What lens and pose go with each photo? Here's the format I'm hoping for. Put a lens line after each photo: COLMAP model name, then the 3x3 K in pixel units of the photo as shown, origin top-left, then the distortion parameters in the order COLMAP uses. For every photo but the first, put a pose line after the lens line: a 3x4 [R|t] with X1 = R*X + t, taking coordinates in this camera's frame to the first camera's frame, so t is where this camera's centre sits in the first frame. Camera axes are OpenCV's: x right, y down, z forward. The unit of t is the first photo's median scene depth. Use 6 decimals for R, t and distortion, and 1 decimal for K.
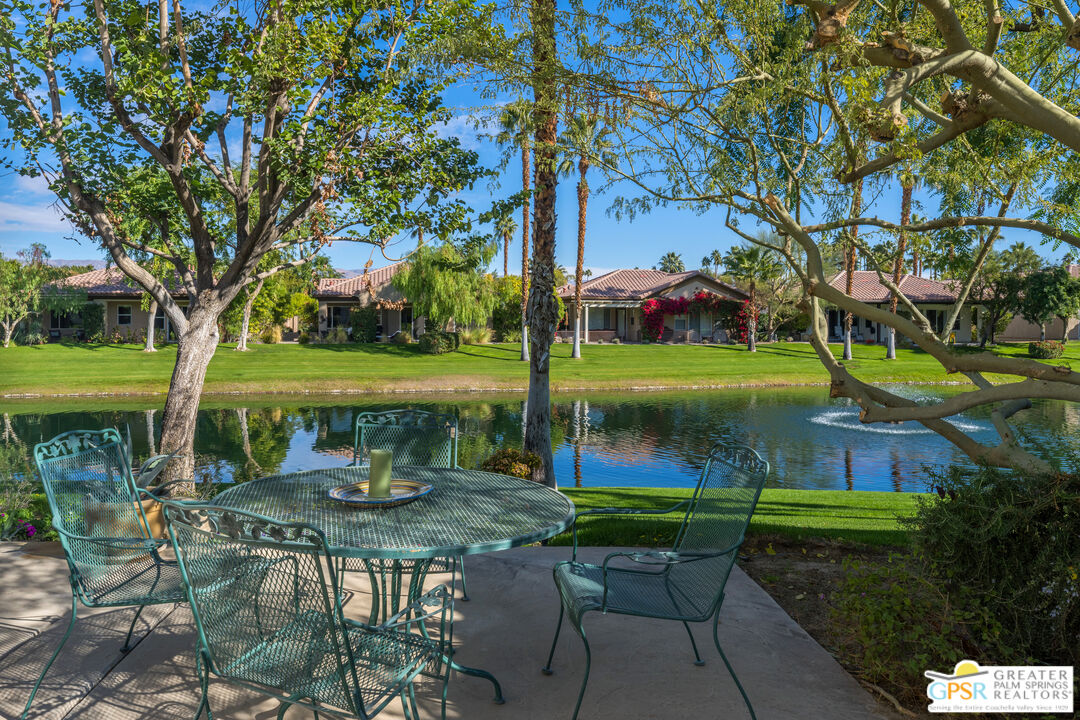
lens RADIAL K [[780.5, 0, 511.4], [0, 780.5, 330.7], [0, 0, 1]] dist [-0.041968, -0.000831]
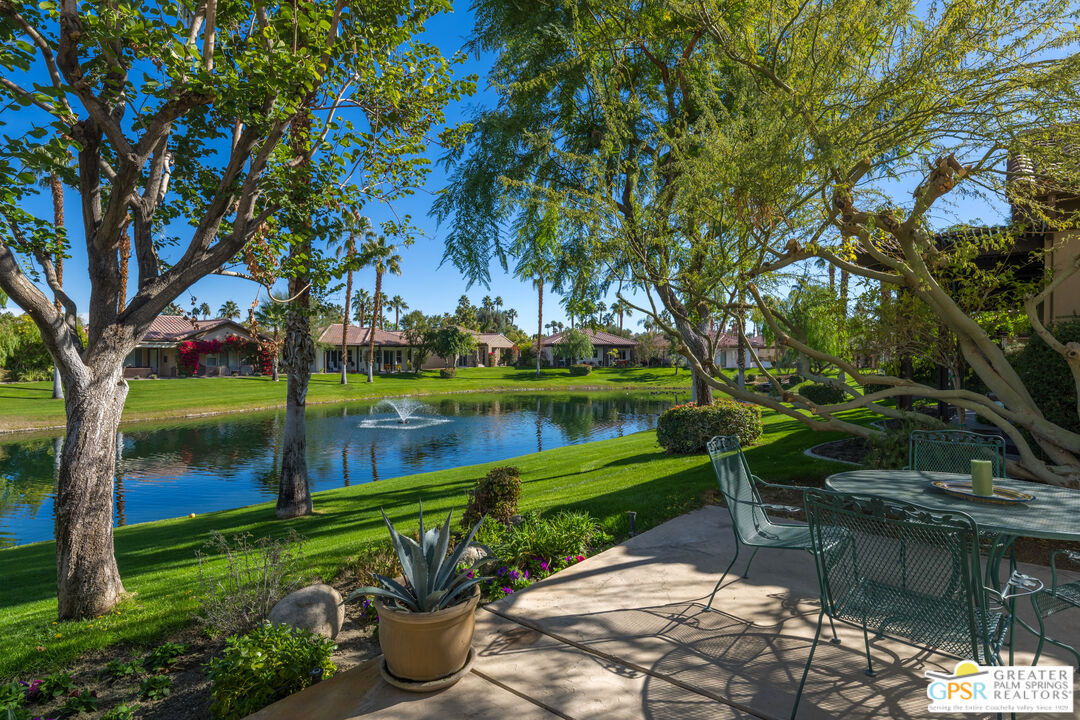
lens RADIAL K [[530.7, 0, 537.4], [0, 530.7, 356.4], [0, 0, 1]] dist [0.001056, -0.000257]
pose [[0.666069, -0.005018, 0.745873, -0.077886], [0.015934, 0.999845, -0.007502, -0.001777], [-0.745720, 0.016881, 0.666046, 0.051580]]
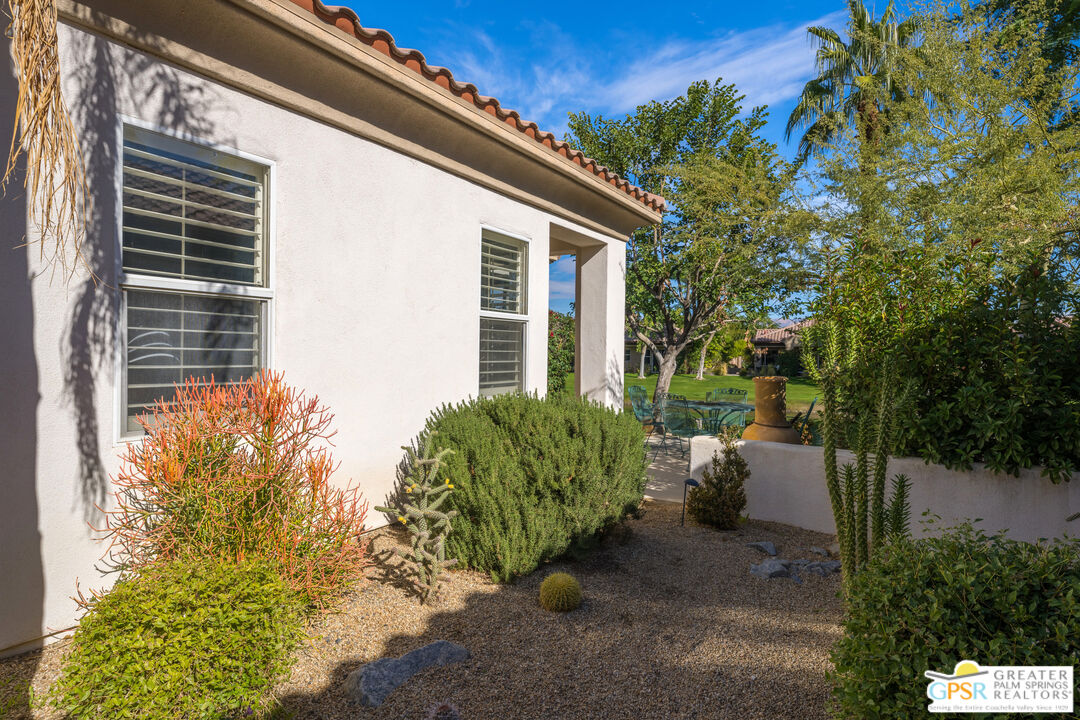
lens RADIAL K [[690.2, 0, 540.0], [0, 690.2, 360.0], [0, 0, 1]] dist [0.000682, 0.000665]
pose [[0.838238, 0.011020, -0.545193, 0.063776], [-0.018006, 0.999810, -0.007475, 0.002164], [0.545007, 0.016082, 0.838277, -0.149130]]
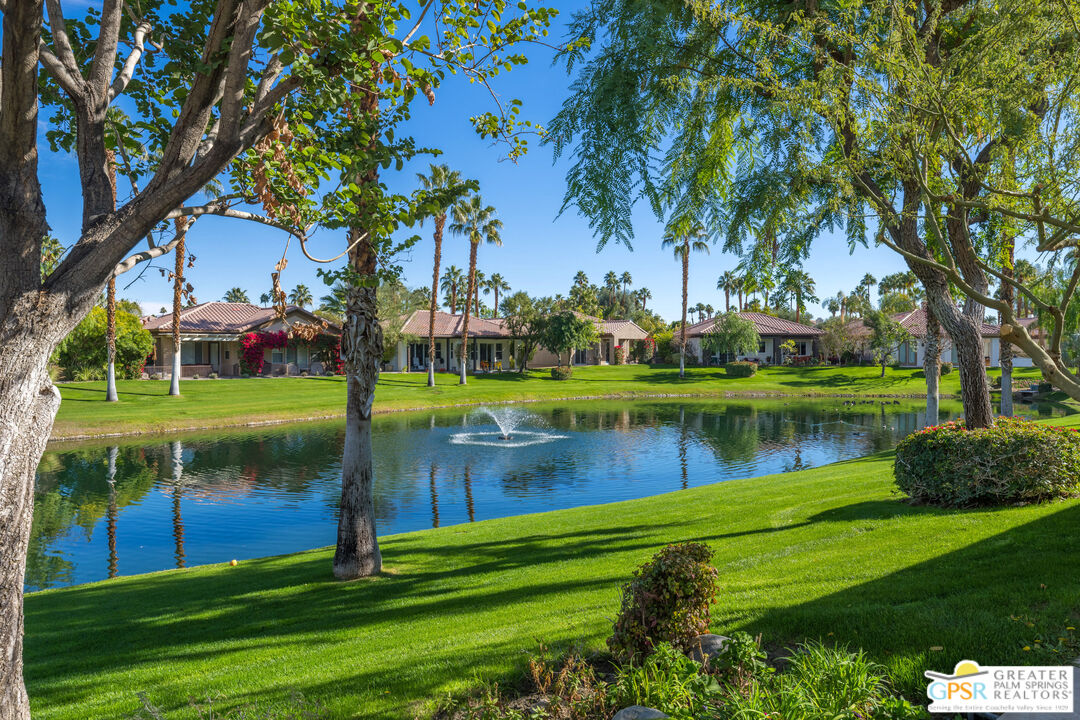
lens RADIAL K [[690.2, 0, 540.0], [0, 690.2, 360.0], [0, 0, 1]] dist [0.000682, 0.000665]
pose [[0.798156, -0.013866, 0.602292, -0.061107], [0.015937, 0.999871, 0.001899, -0.001538], [-0.602240, 0.008083, 0.798274, 0.077649]]
